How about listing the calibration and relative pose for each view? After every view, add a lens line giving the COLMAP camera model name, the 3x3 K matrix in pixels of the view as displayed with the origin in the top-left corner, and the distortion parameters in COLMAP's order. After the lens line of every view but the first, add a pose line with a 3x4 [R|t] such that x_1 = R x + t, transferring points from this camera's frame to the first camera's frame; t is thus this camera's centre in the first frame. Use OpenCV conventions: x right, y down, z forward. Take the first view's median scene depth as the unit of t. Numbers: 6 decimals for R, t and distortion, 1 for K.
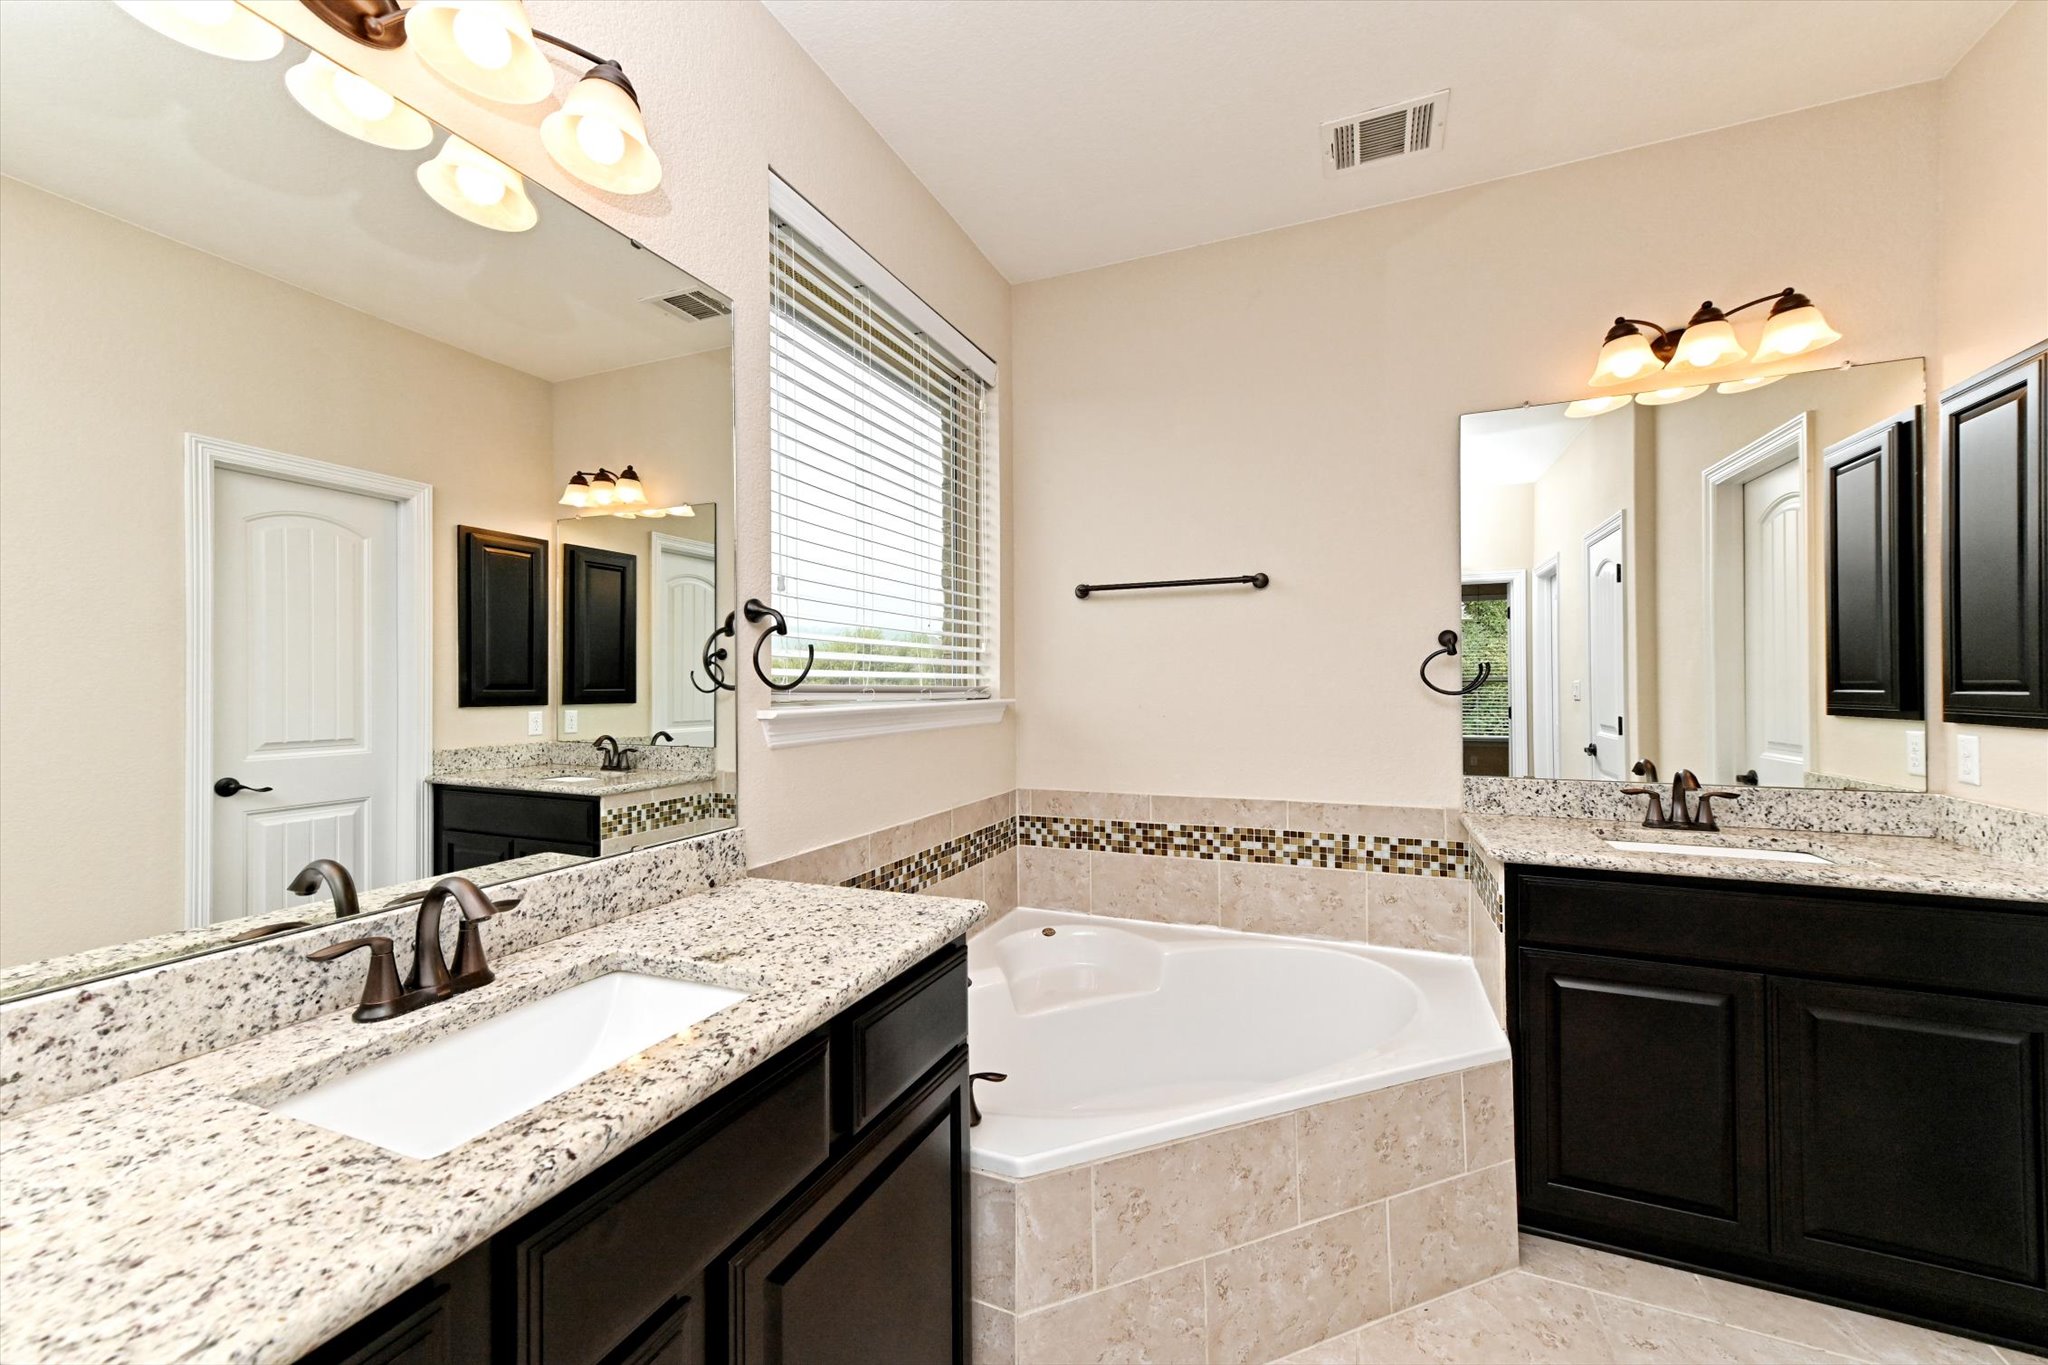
lens RADIAL K [[808.2, 0, 1024.0], [0, 808.2, 682.5], [0, 0, 1]] dist [-0.000214, 0.000468]
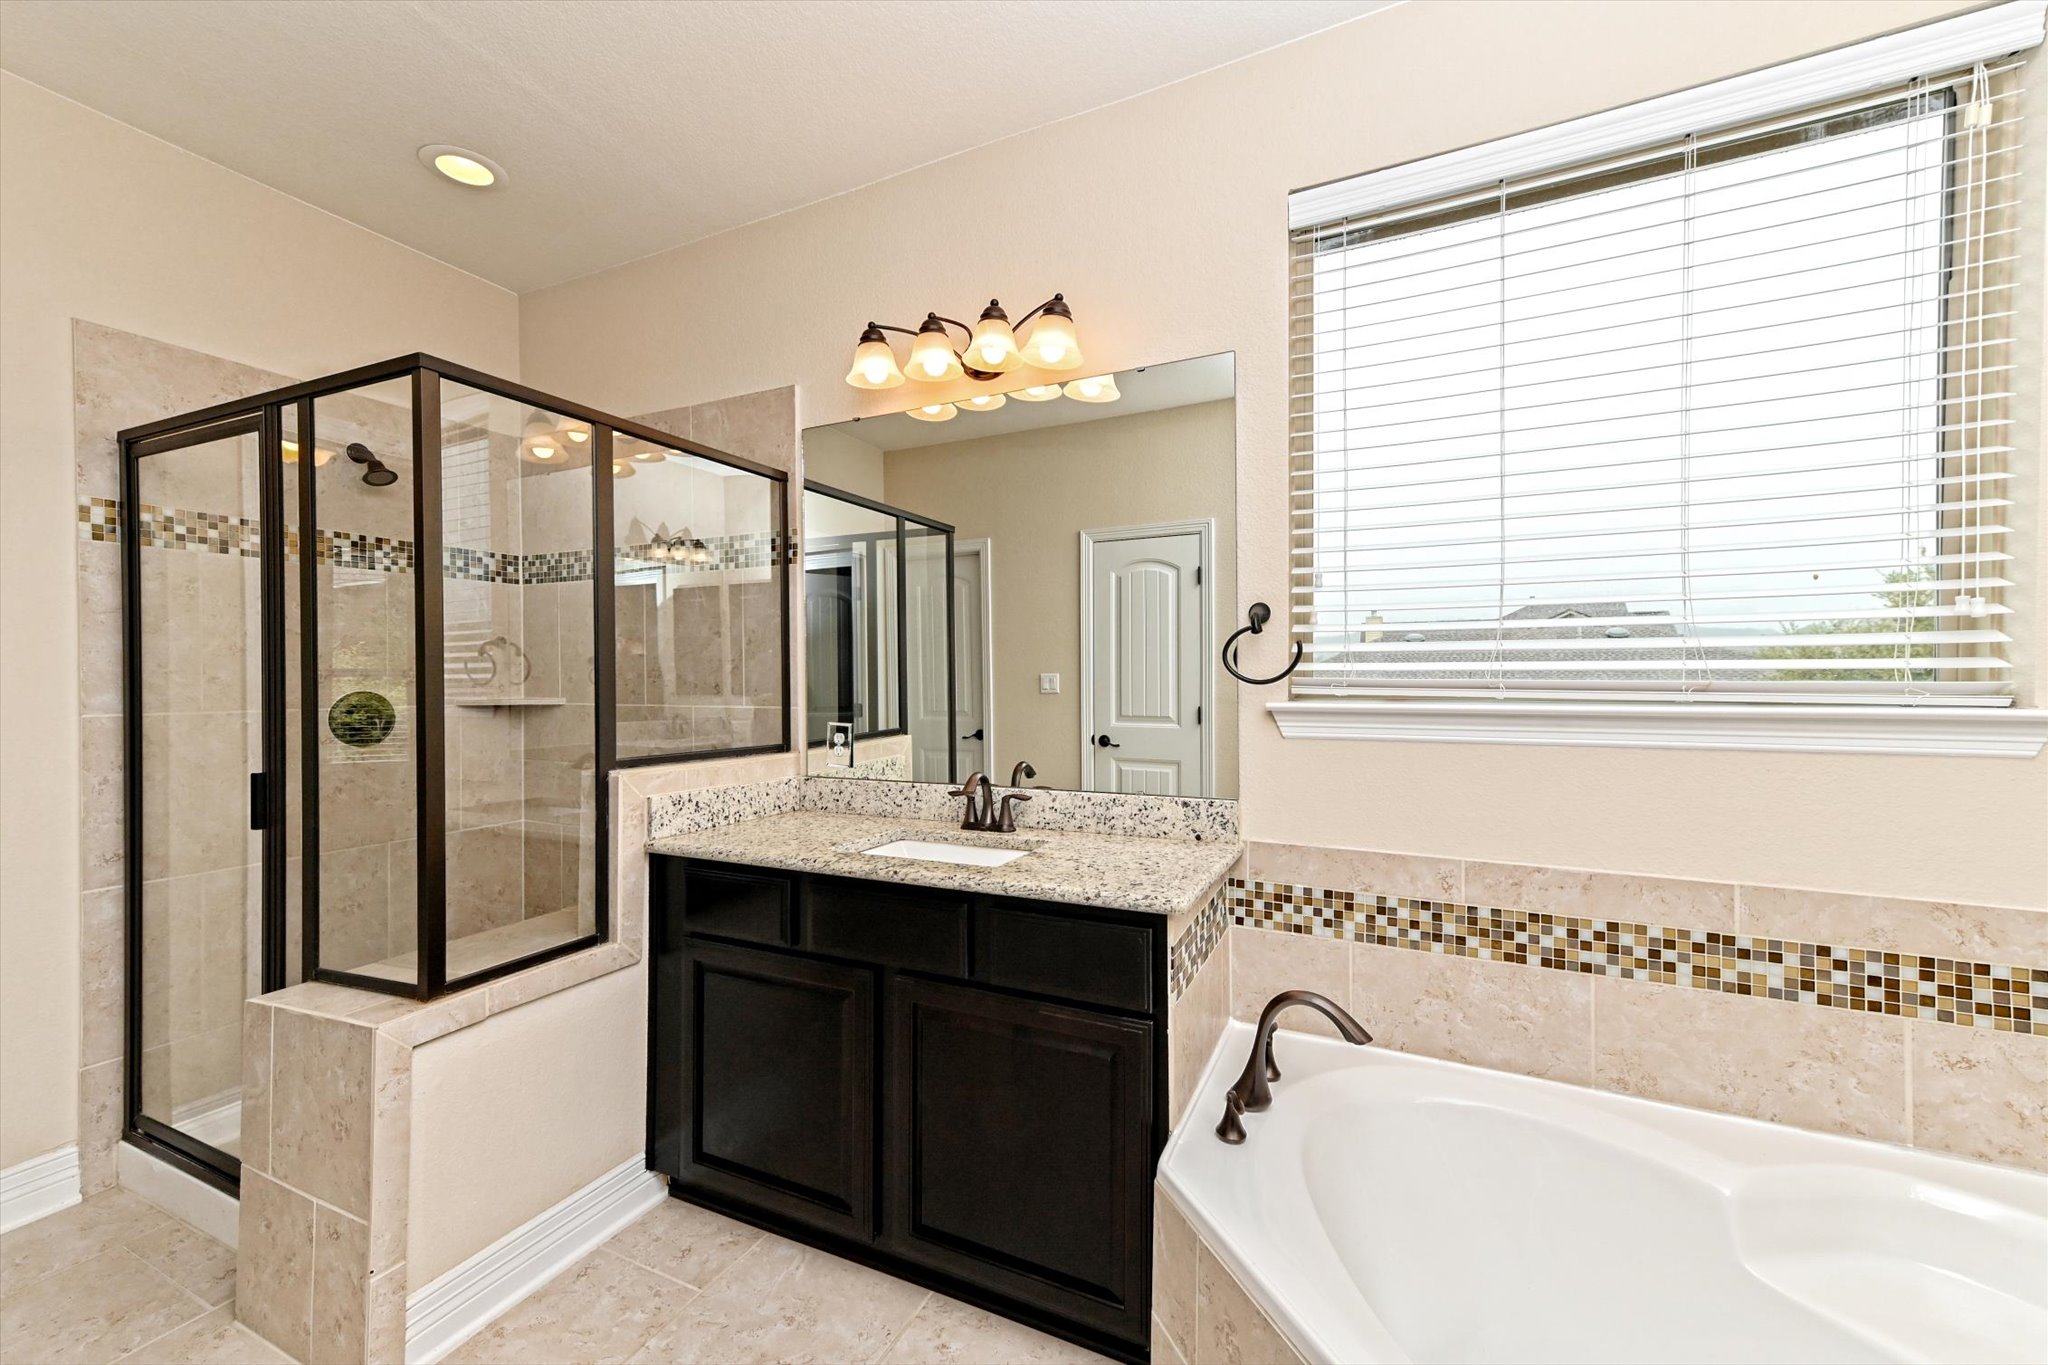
lens RADIAL K [[808.2, 0, 1024.0], [0, 808.2, 682.5], [0, 0, 1]] dist [-0.000214, 0.000468]
pose [[-0.052093, 0.008700, -0.998604, 0.779702], [0.003015, 0.999959, 0.008554, -0.002442], [0.998638, -0.002566, -0.052117, 0.709177]]
